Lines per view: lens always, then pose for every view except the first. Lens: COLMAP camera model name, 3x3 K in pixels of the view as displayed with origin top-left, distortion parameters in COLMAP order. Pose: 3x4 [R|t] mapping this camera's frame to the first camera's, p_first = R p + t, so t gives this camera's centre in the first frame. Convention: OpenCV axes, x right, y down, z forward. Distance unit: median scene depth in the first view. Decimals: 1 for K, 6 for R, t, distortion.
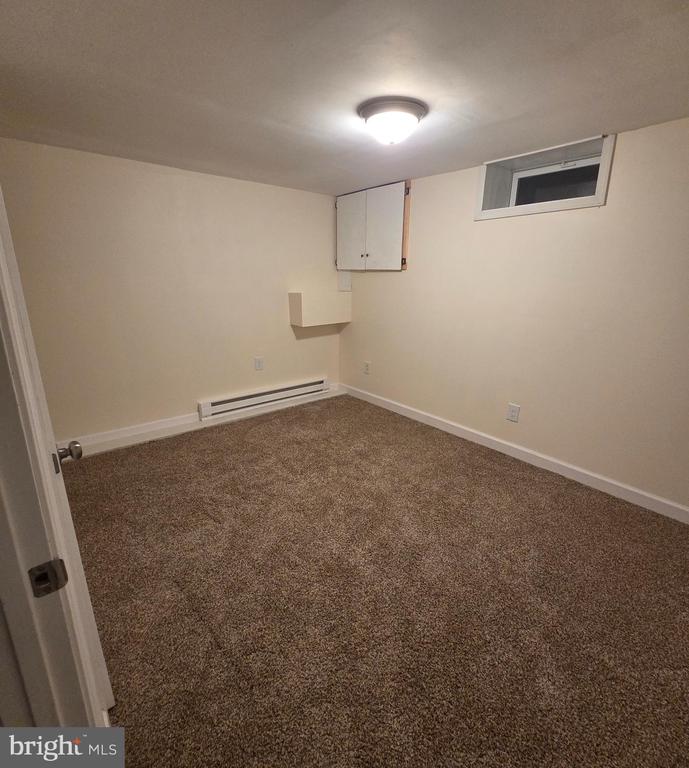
lens RADIAL K [[370.0, 0, 349.1], [0, 370.0, 379.2], [0, 0, 1]] dist [-0.000371, -0.001885]
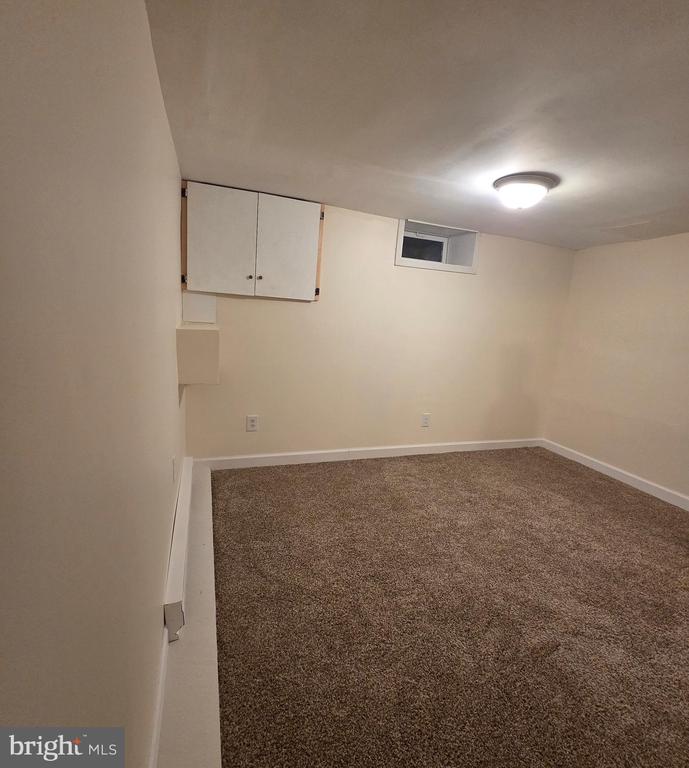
lens RADIAL K [[370.0, 0, 349.1], [0, 370.0, 379.2], [0, 0, 1]] dist [-0.000371, -0.001885]
pose [[0.352429, -0.155838, 0.922772, -0.676202], [0.190671, 0.977312, 0.092227, -0.180230], [-0.916209, 0.143442, 0.374147, 0.626994]]
